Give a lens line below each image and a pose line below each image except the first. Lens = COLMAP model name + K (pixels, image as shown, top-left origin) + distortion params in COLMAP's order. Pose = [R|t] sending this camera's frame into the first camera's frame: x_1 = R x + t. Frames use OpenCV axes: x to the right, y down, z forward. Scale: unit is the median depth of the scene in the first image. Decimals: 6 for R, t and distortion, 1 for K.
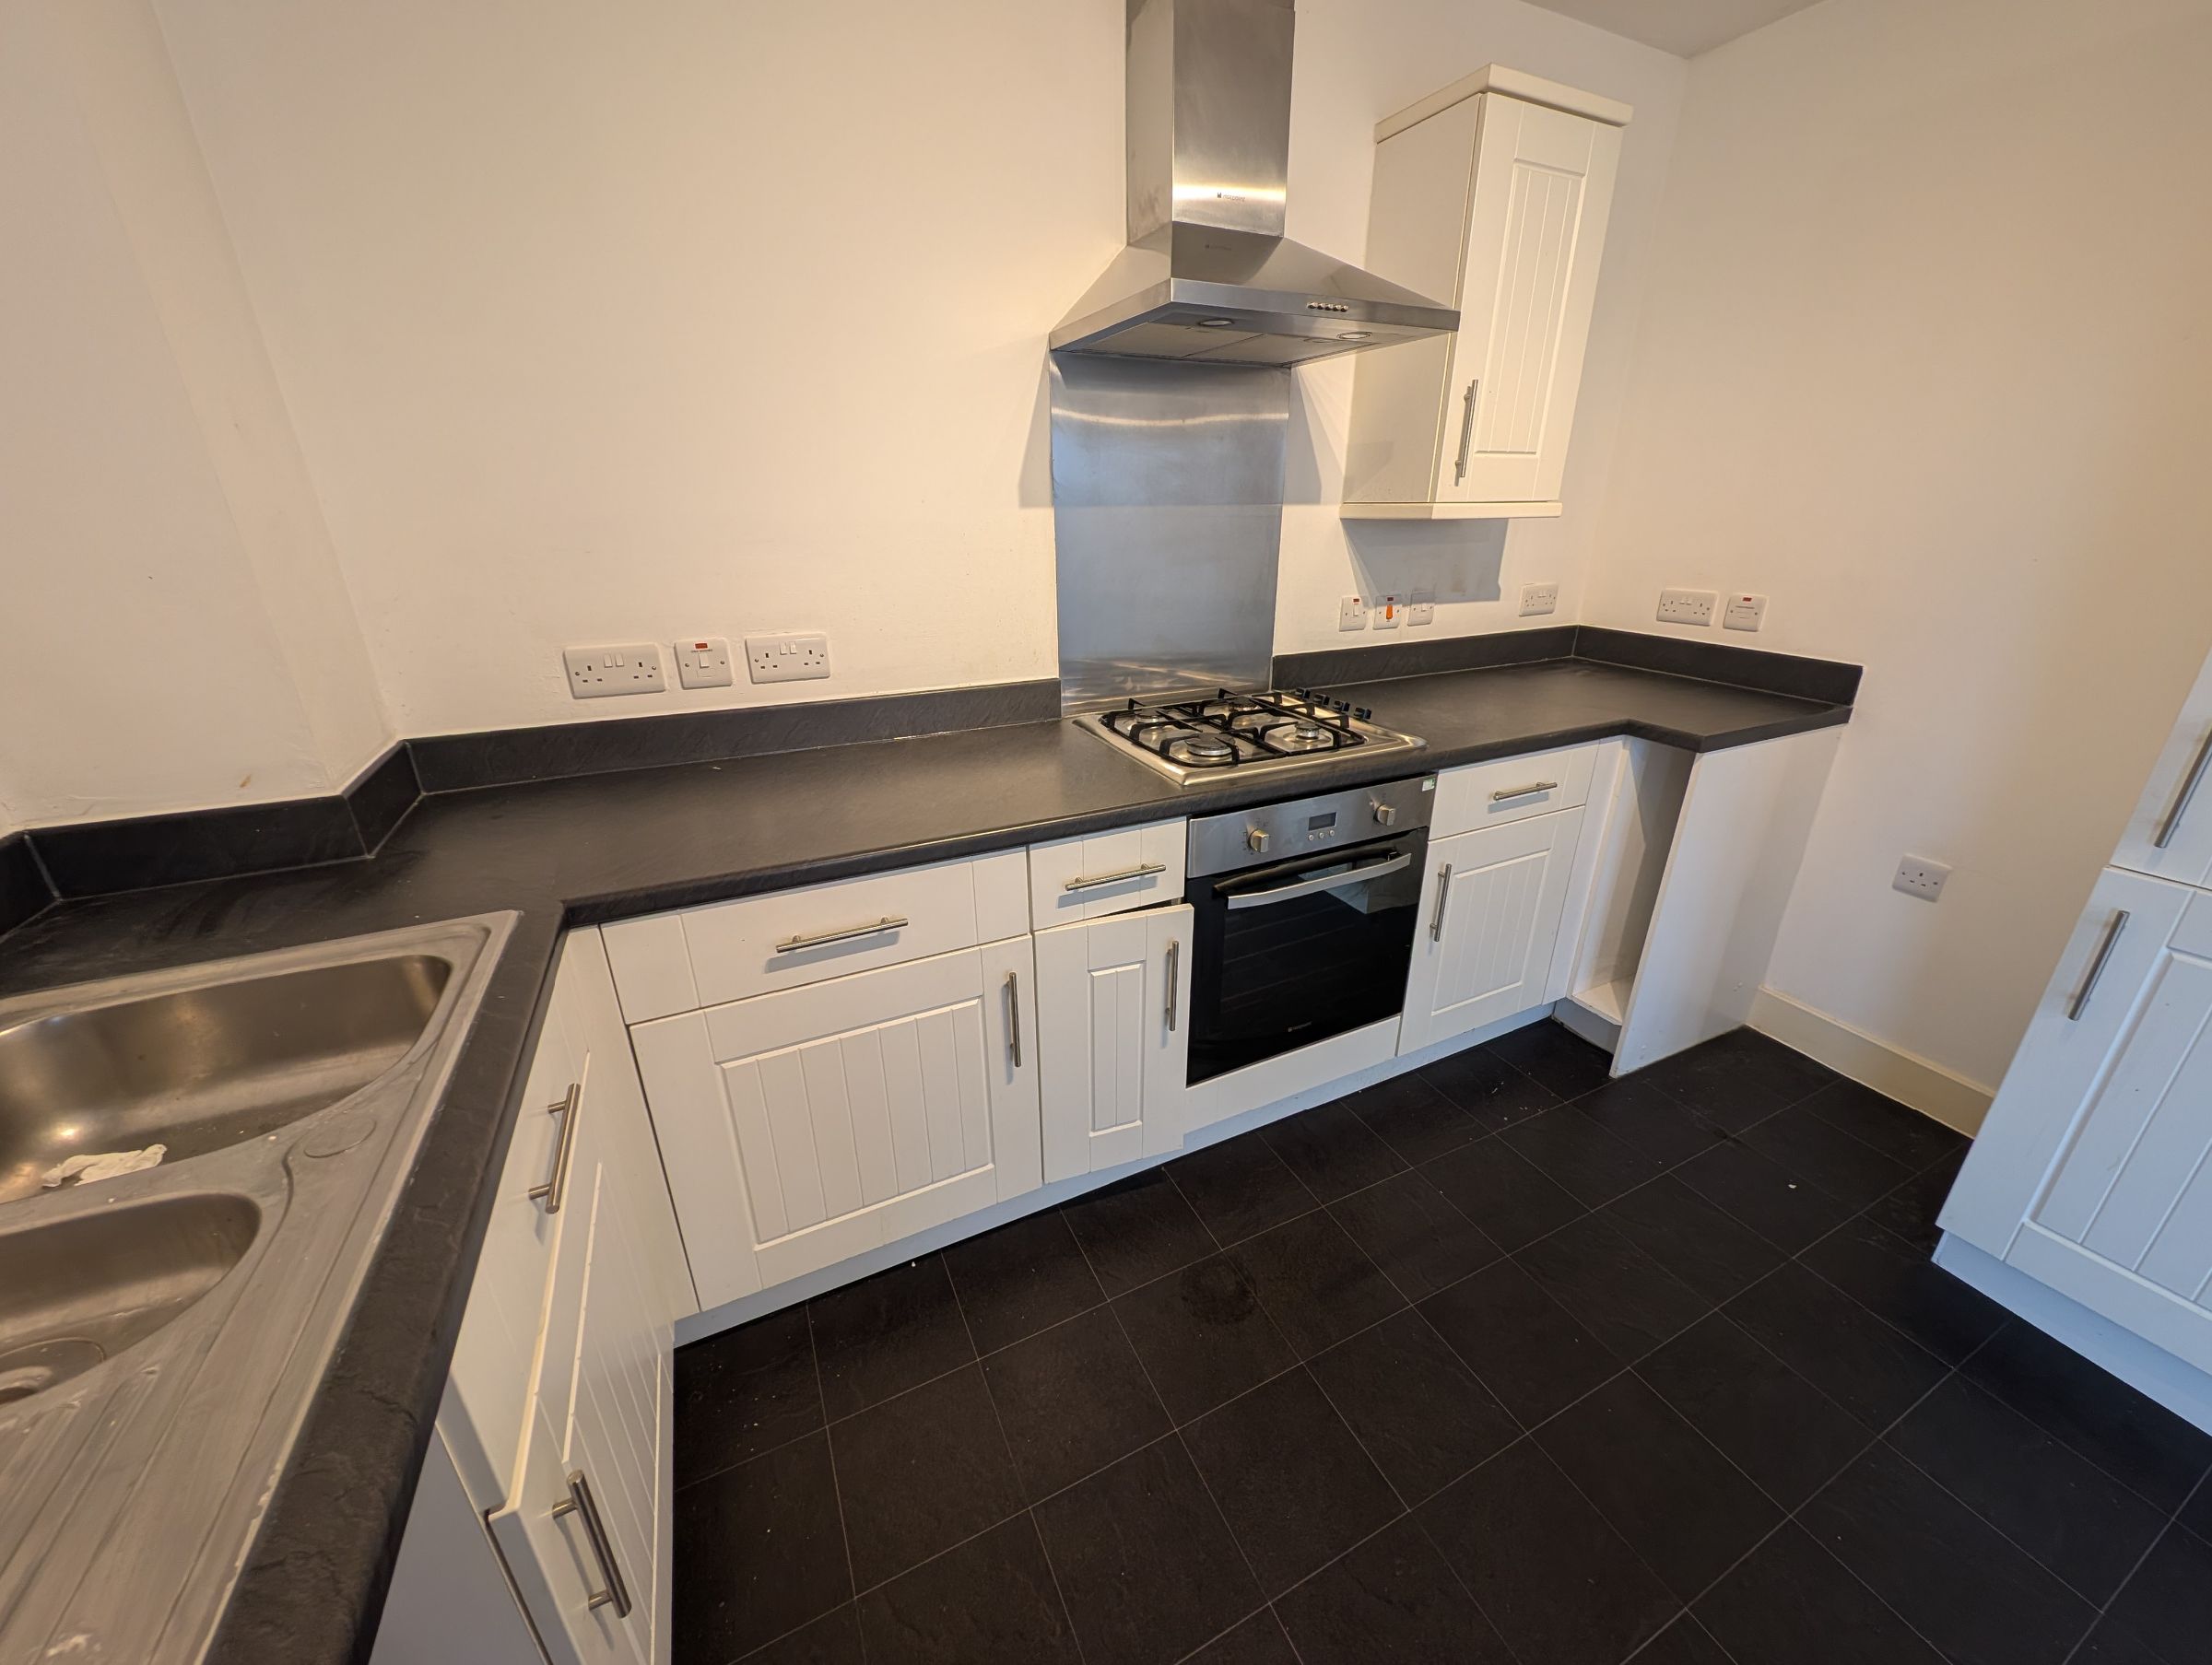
lens RADIAL K [[827.1, 0, 1120.6], [0, 827.1, 831.4], [0, 0, 1]] dist [0.002078, -0.000651]
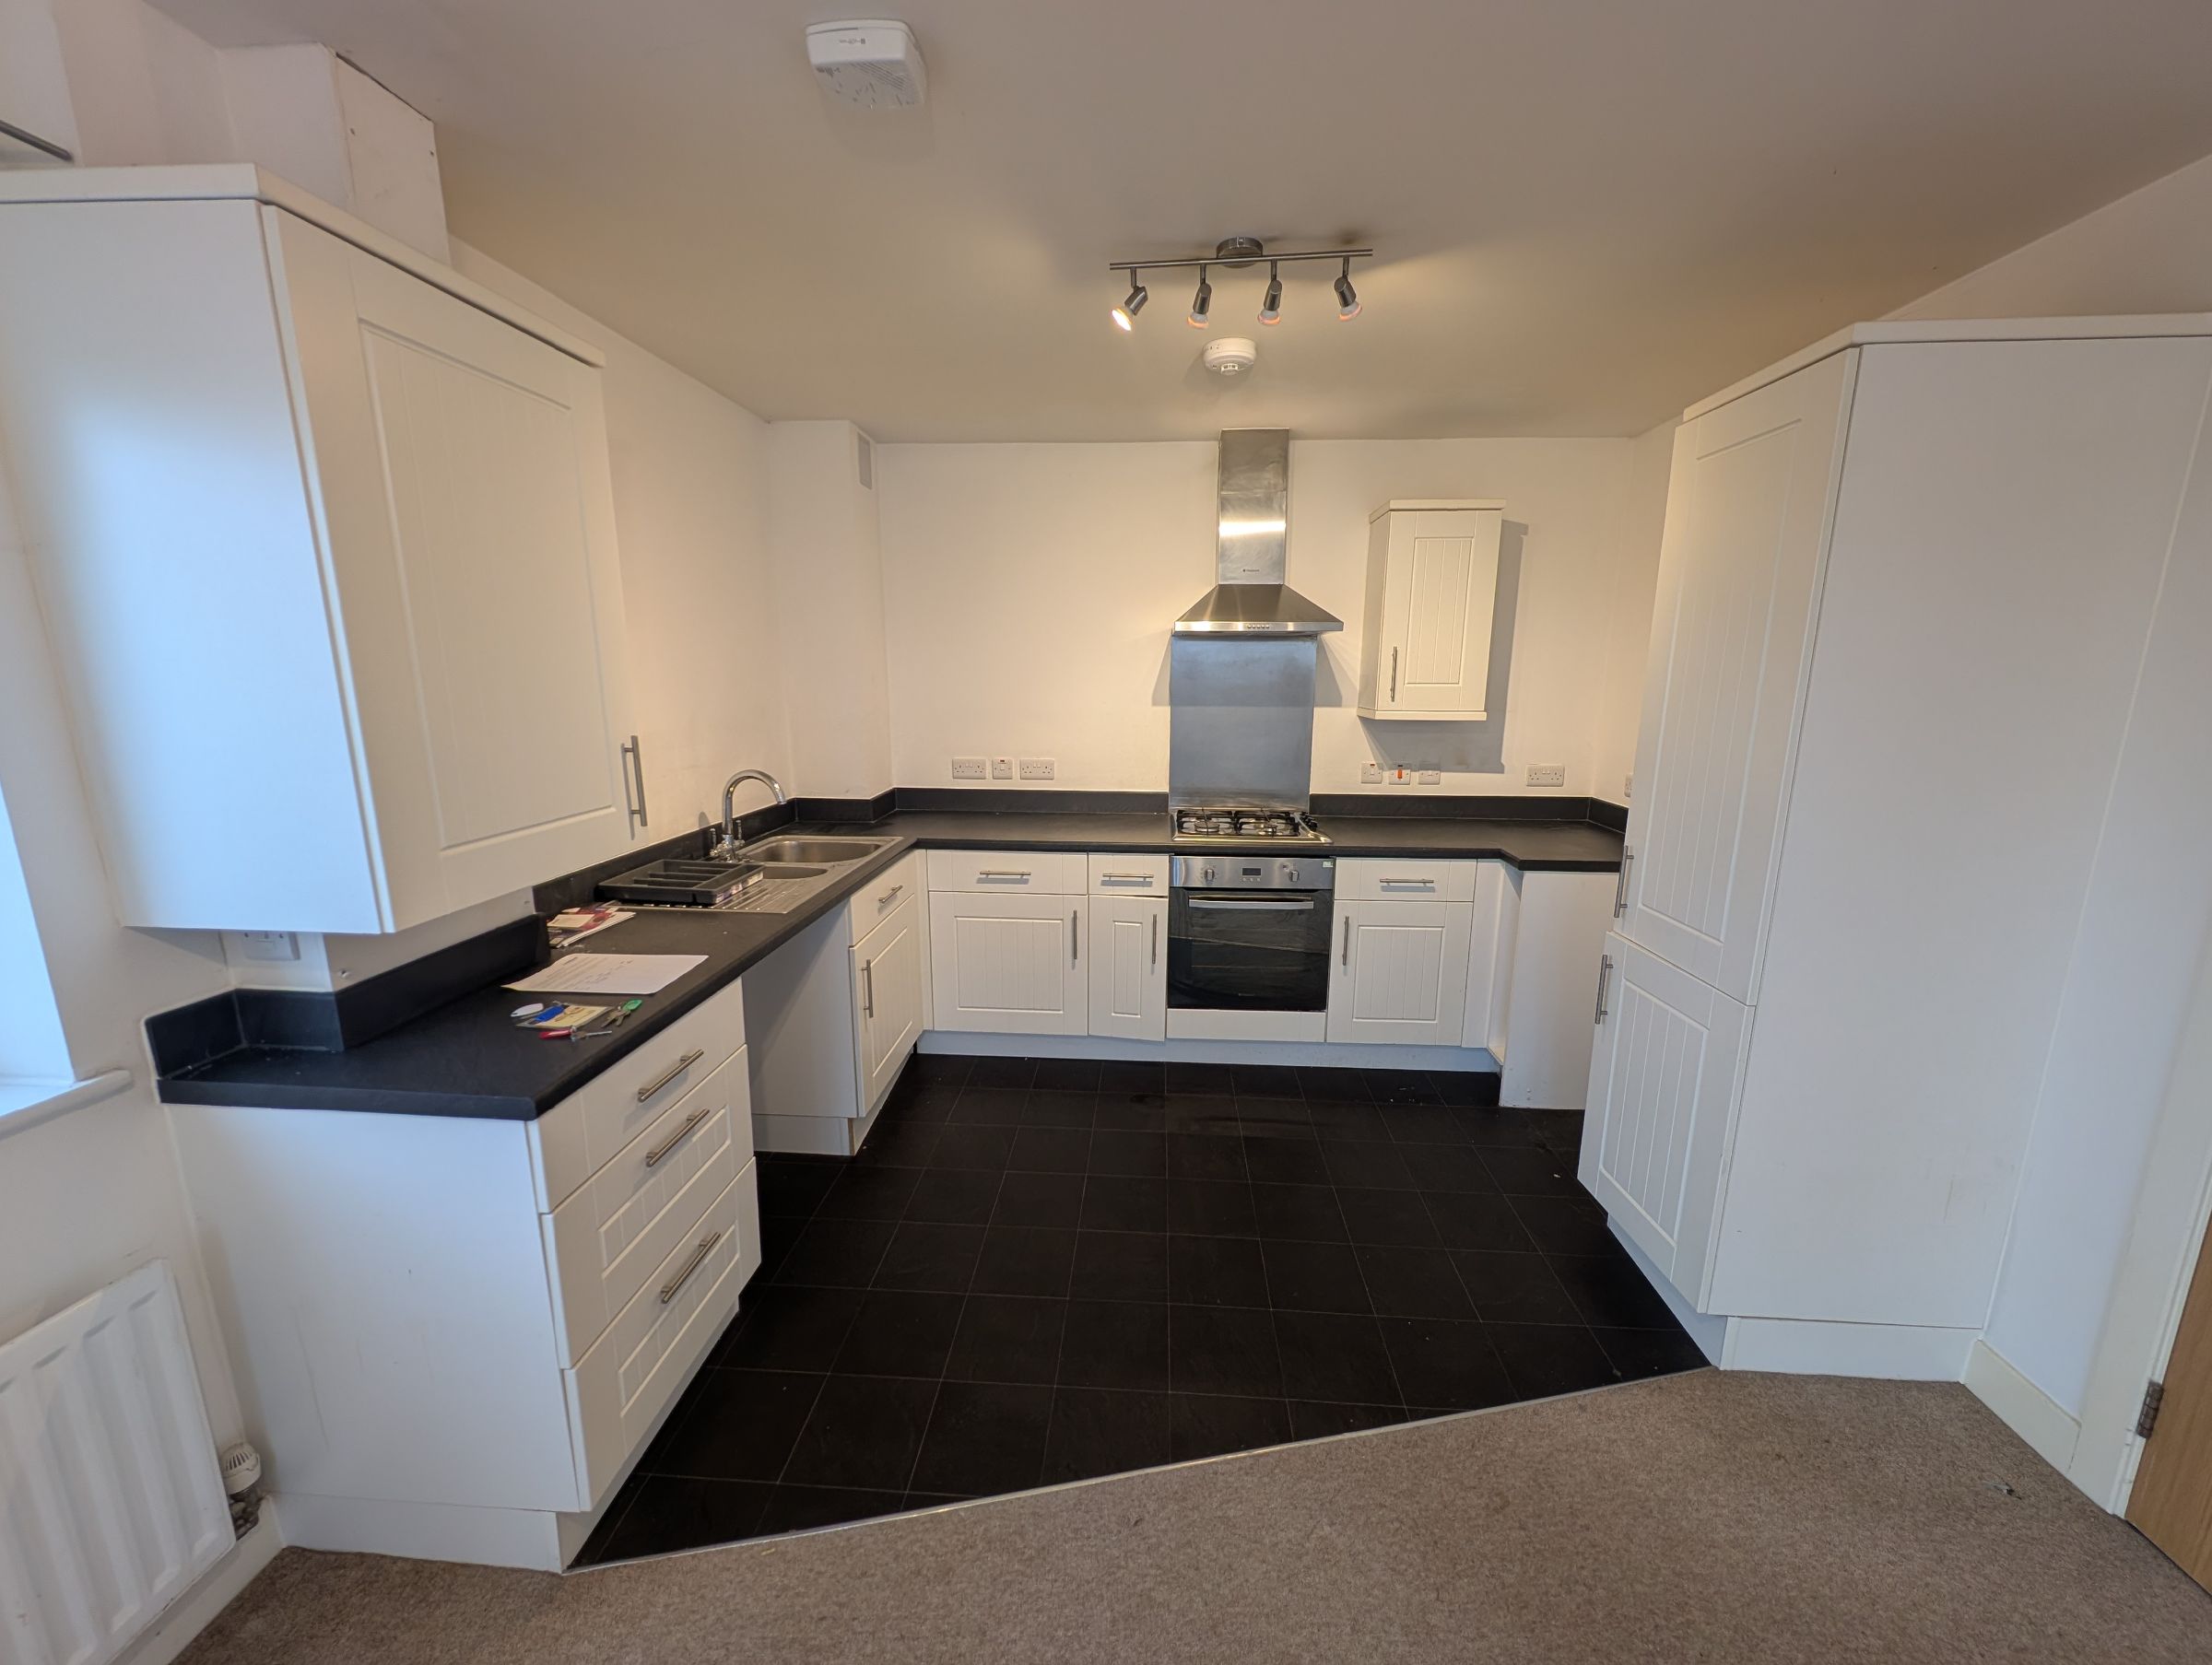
lens RADIAL K [[827.1, 0, 1116.4], [0, 827.1, 836.8], [0, 0, 1]] dist [0.002078, -0.000651]
pose [[0.873619, 0.106724, -0.474763, 0.784402], [-0.191031, 0.972546, -0.132896, 0.200060], [0.447545, 0.206795, 0.870022, -0.717079]]
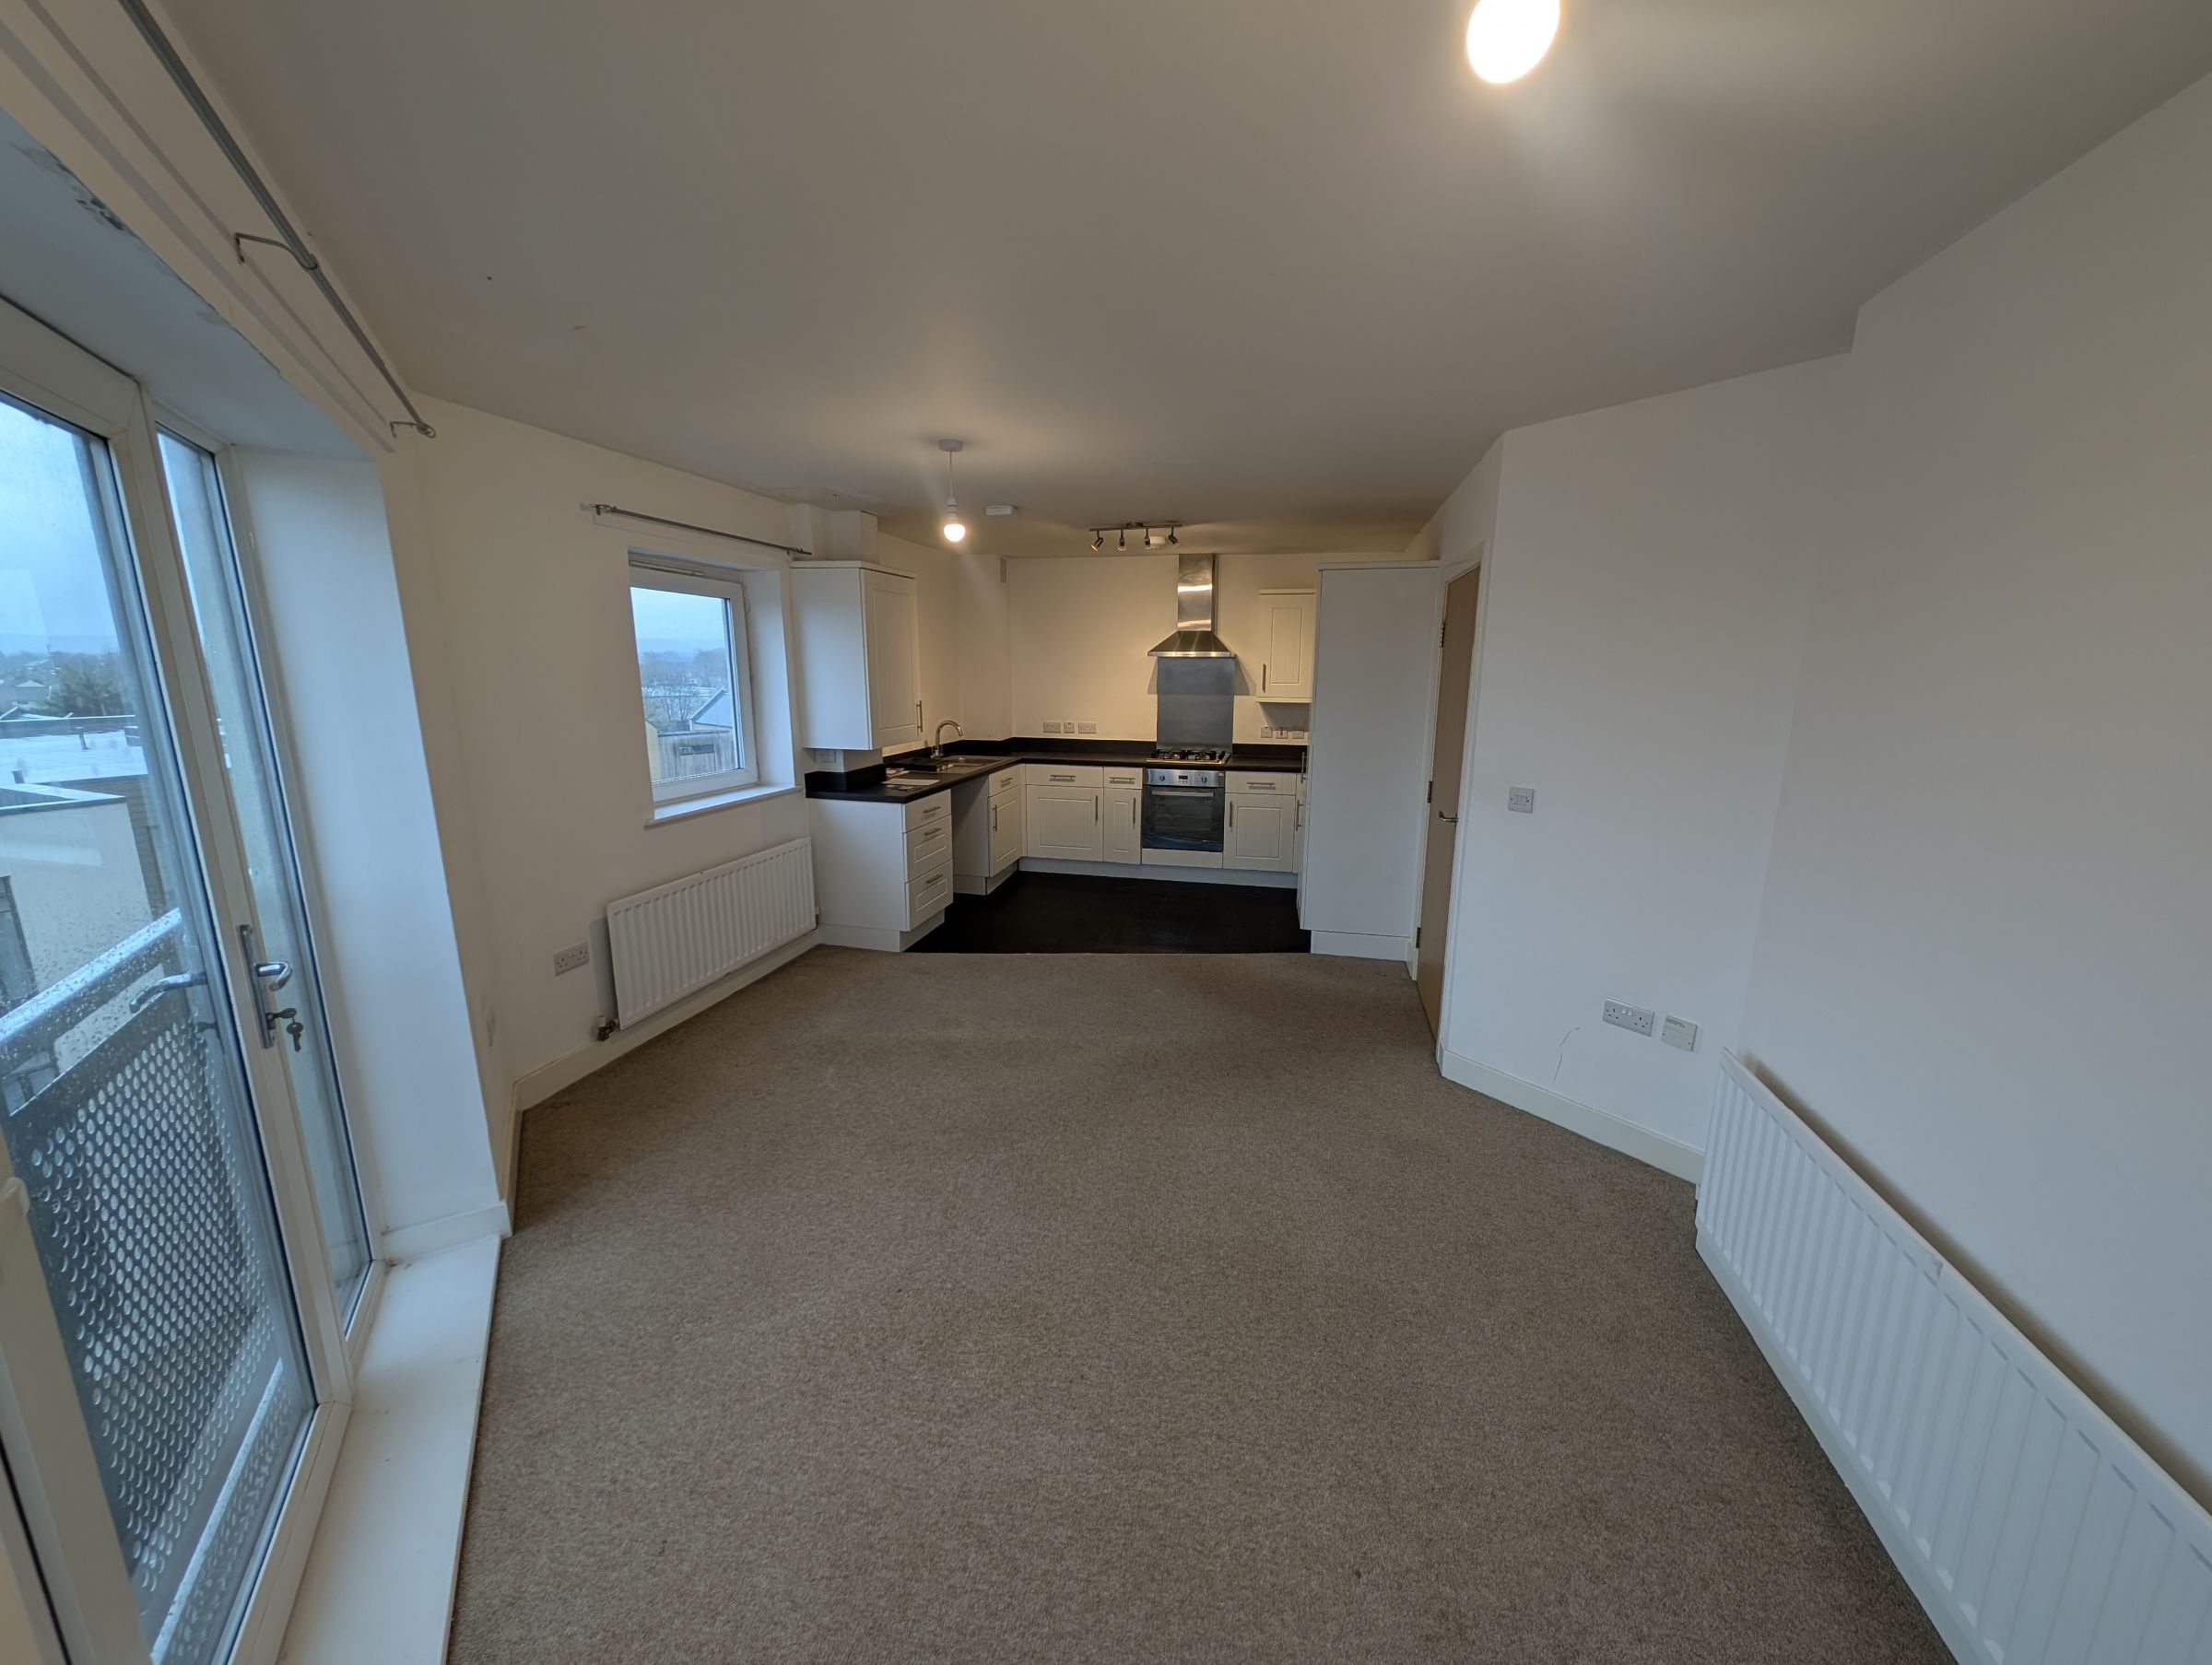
lens RADIAL K [[827.1, 0, 1119.1], [0, 827.1, 834.4], [0, 0, 1]] dist [0.002078, -0.000651]
pose [[0.785048, 0.135566, -0.604418, 2.115291], [-0.241340, 0.965592, -0.096889, 0.612715], [0.570487, 0.221933, 0.790753, -1.889690]]
